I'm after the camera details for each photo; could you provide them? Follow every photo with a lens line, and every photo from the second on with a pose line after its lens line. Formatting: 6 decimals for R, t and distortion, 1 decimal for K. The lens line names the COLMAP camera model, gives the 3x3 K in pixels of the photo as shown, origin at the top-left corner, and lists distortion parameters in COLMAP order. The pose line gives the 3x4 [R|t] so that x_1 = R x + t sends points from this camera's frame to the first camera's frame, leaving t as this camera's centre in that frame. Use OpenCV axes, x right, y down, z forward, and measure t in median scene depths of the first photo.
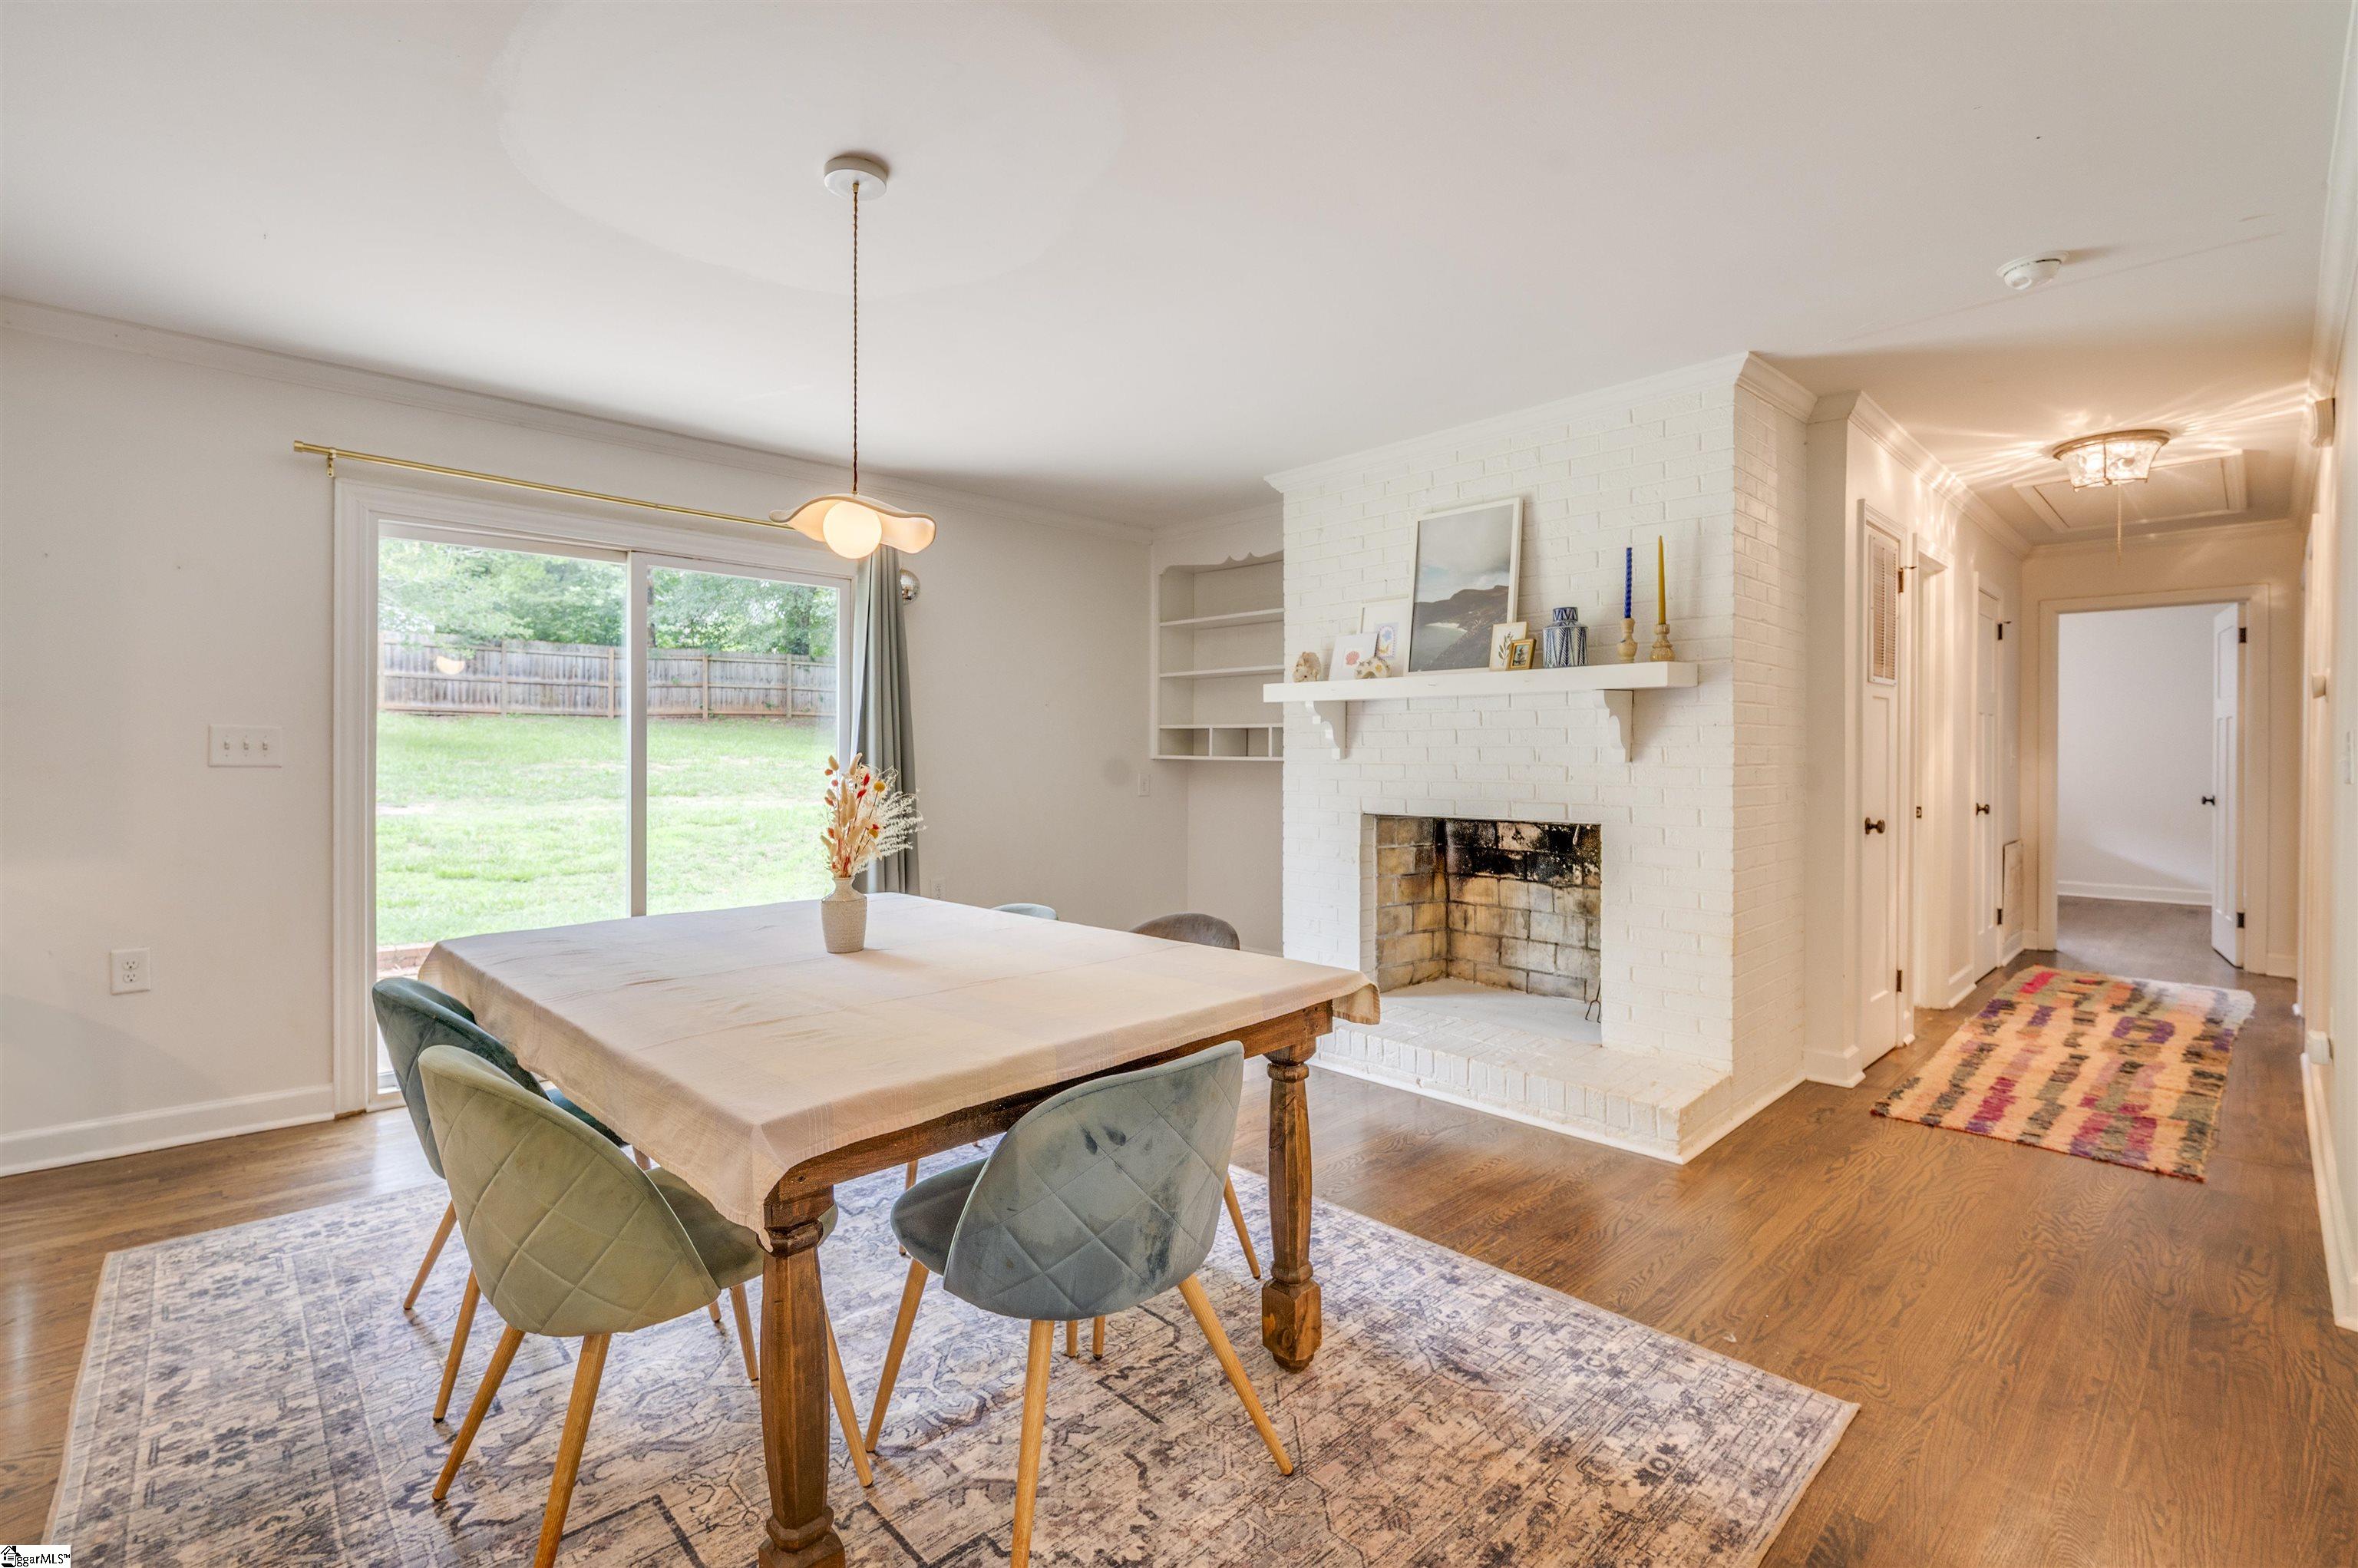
lens RADIAL K [[1042.7, 0, 1179.0], [0, 1042.7, 784.0], [0, 0, 1]] dist [0.000257, -0.000007]
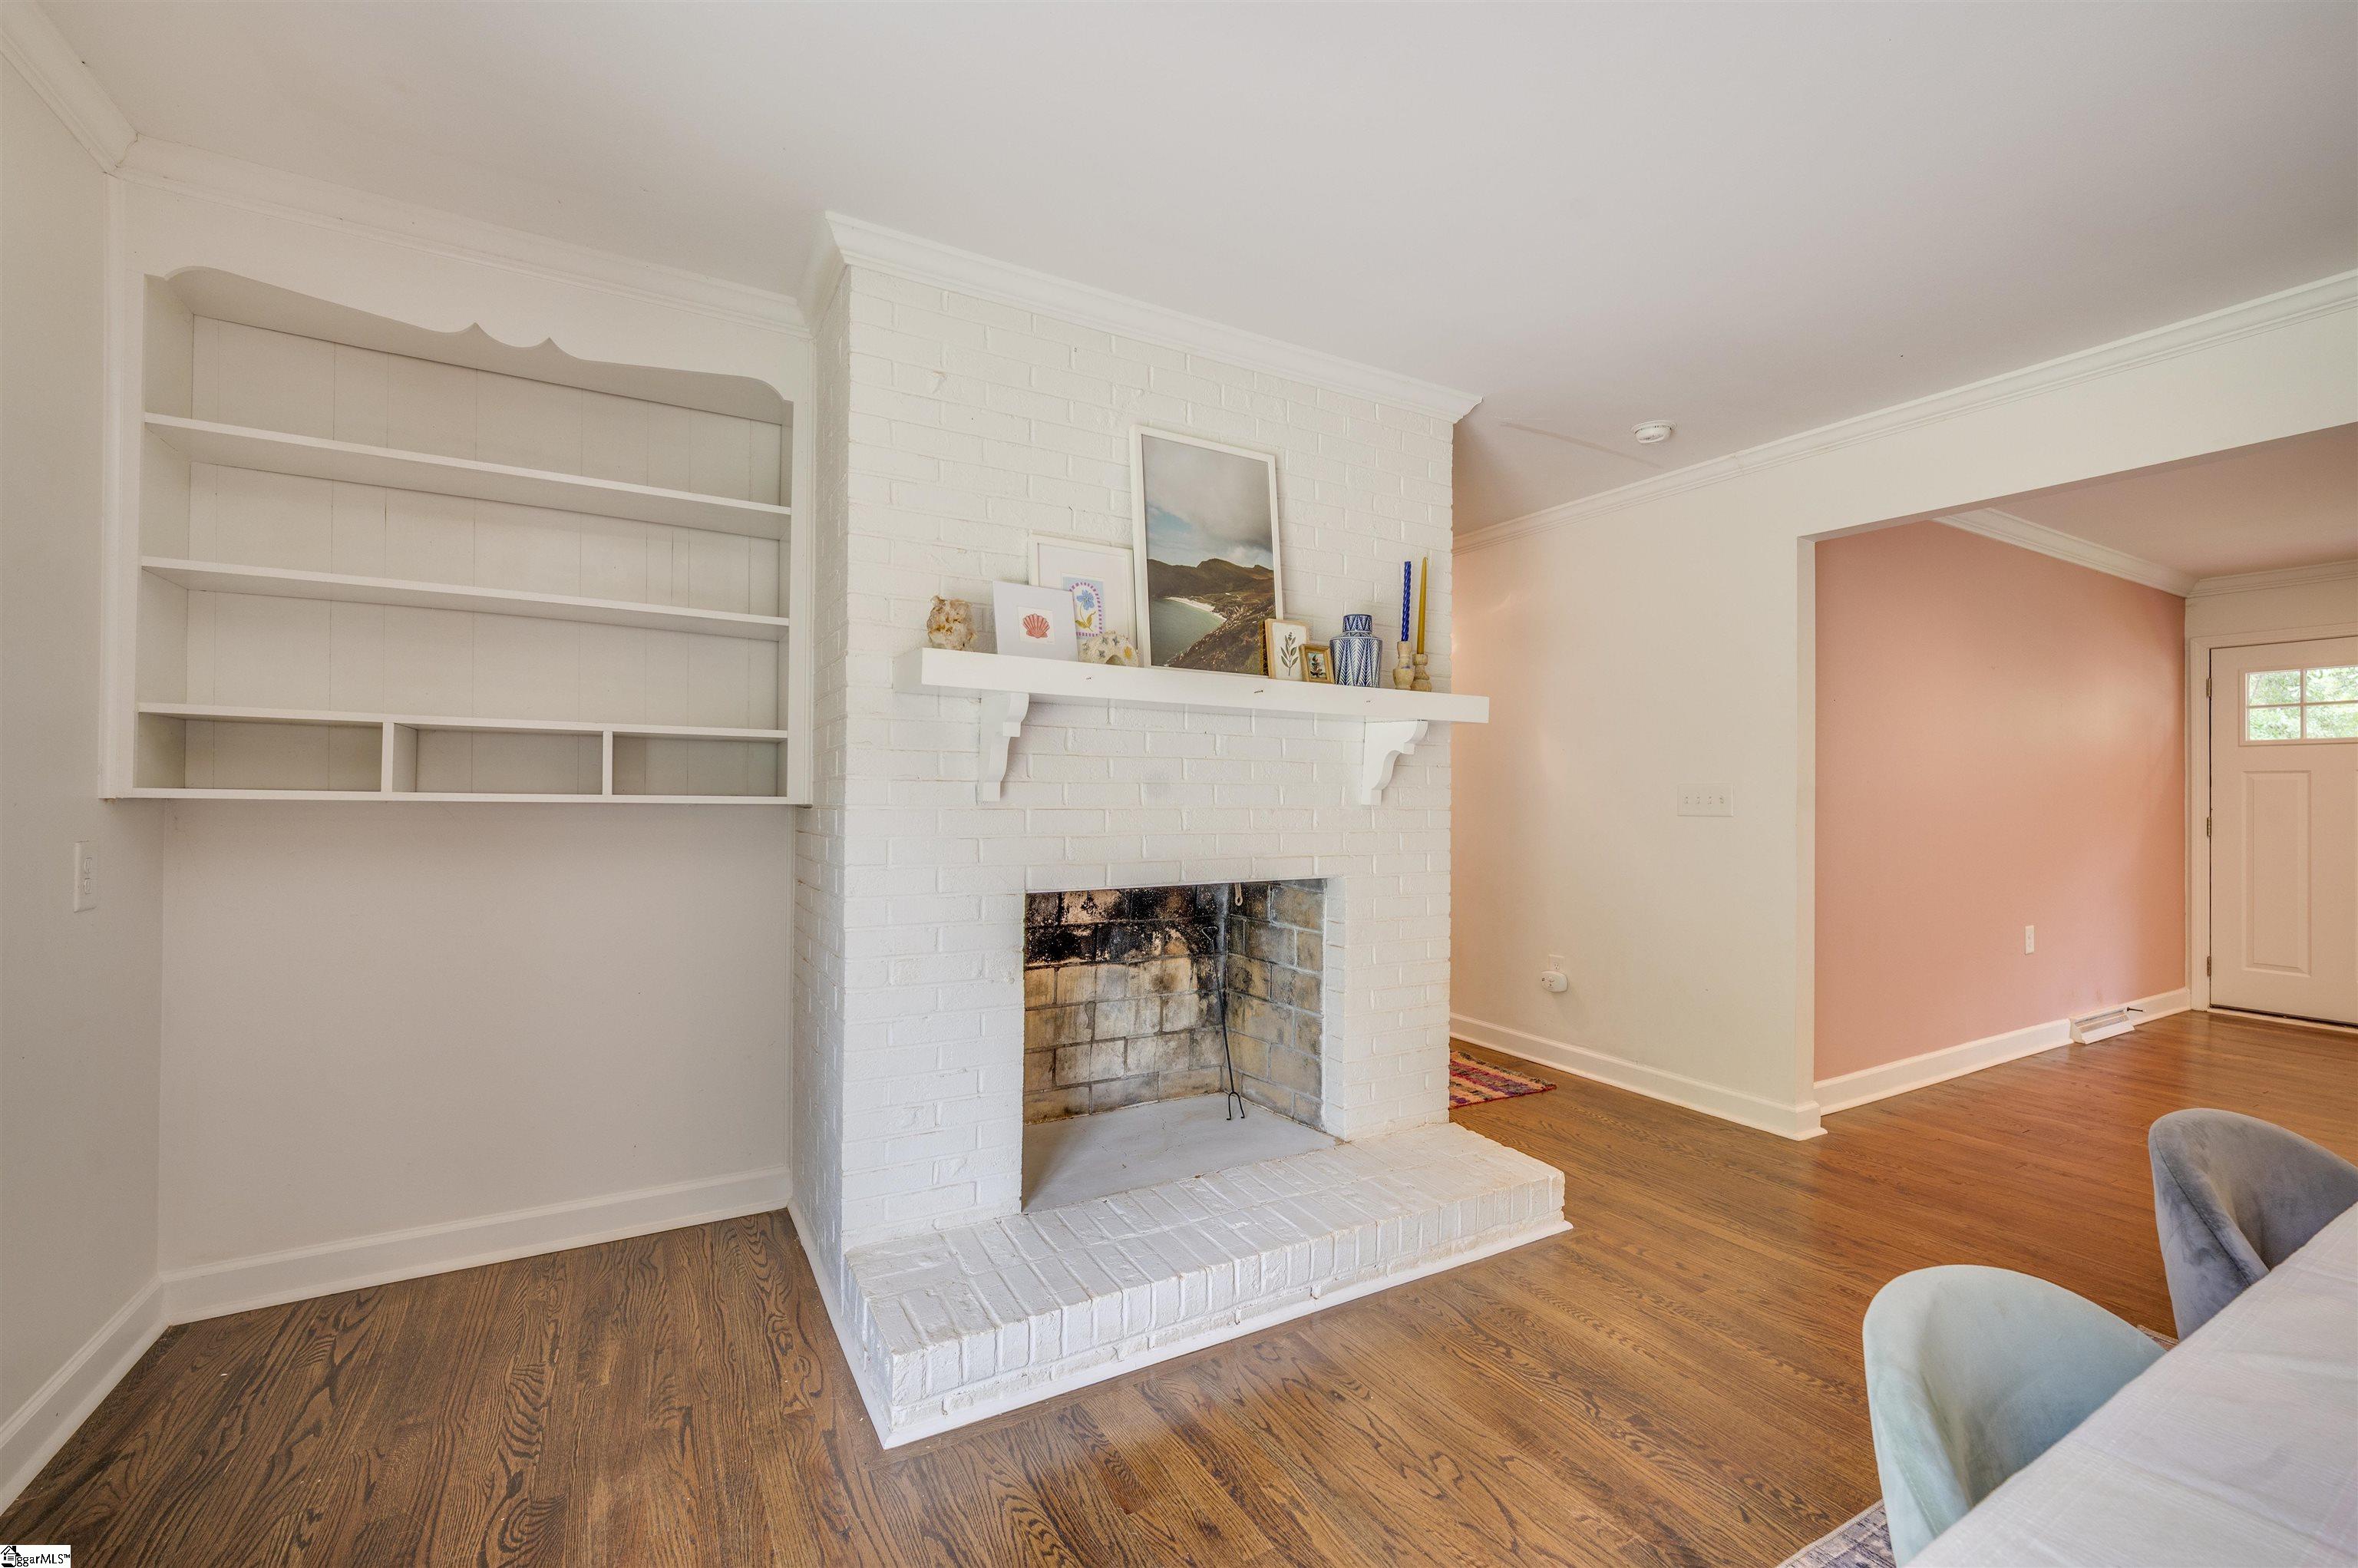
lens RADIAL K [[961.1, 0, 1170.1], [0, 961.1, 797.6], [0, 0, 1]] dist [0.026369, 0.000006]
pose [[0.260412, 0.002167, 0.965495, -0.354573], [0.019409, 0.999784, -0.007479, -0.021703], [-0.965303, 0.020687, 0.260313, 0.853341]]
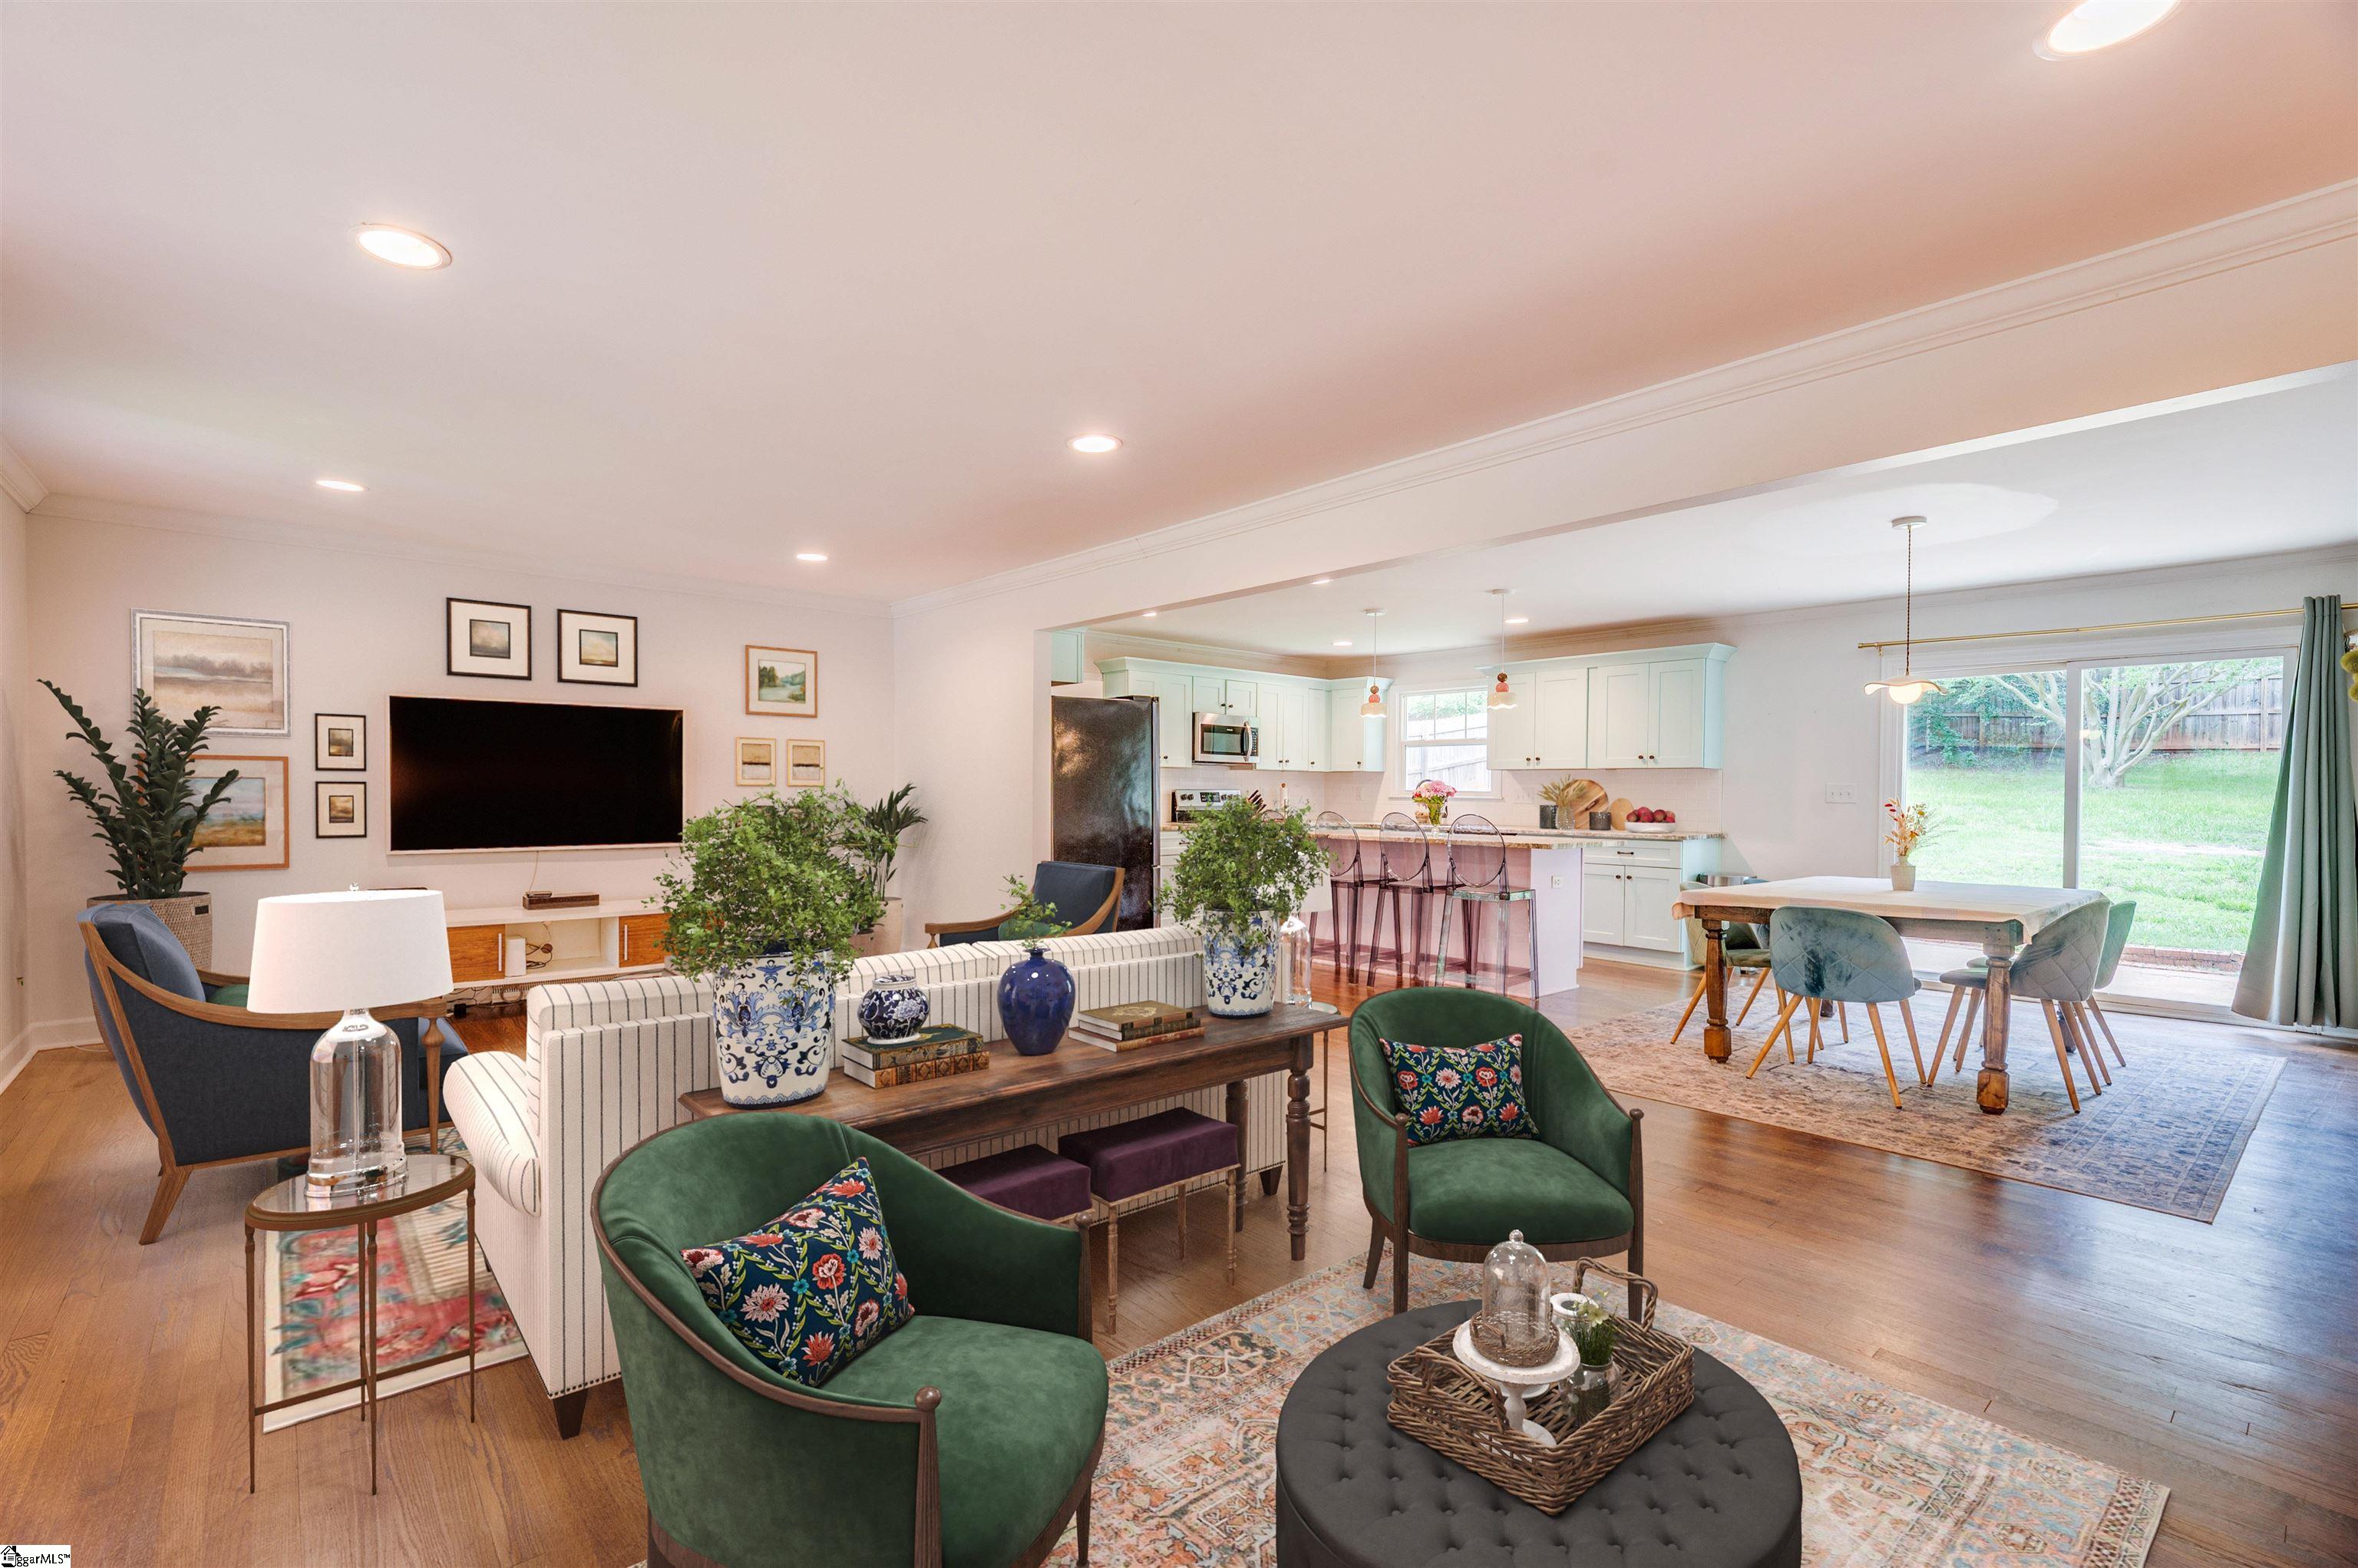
lens RADIAL K [[1042.7, 0, 1179.0], [0, 1042.7, 784.0], [0, 0, 1]] dist [0.000257, -0.000007]
pose [[-0.045352, -0.015109, -0.998857, 1.052807], [-0.032707, 0.999372, -0.013631, 0.014159], [0.998435, 0.032051, -0.045818, -0.210580]]
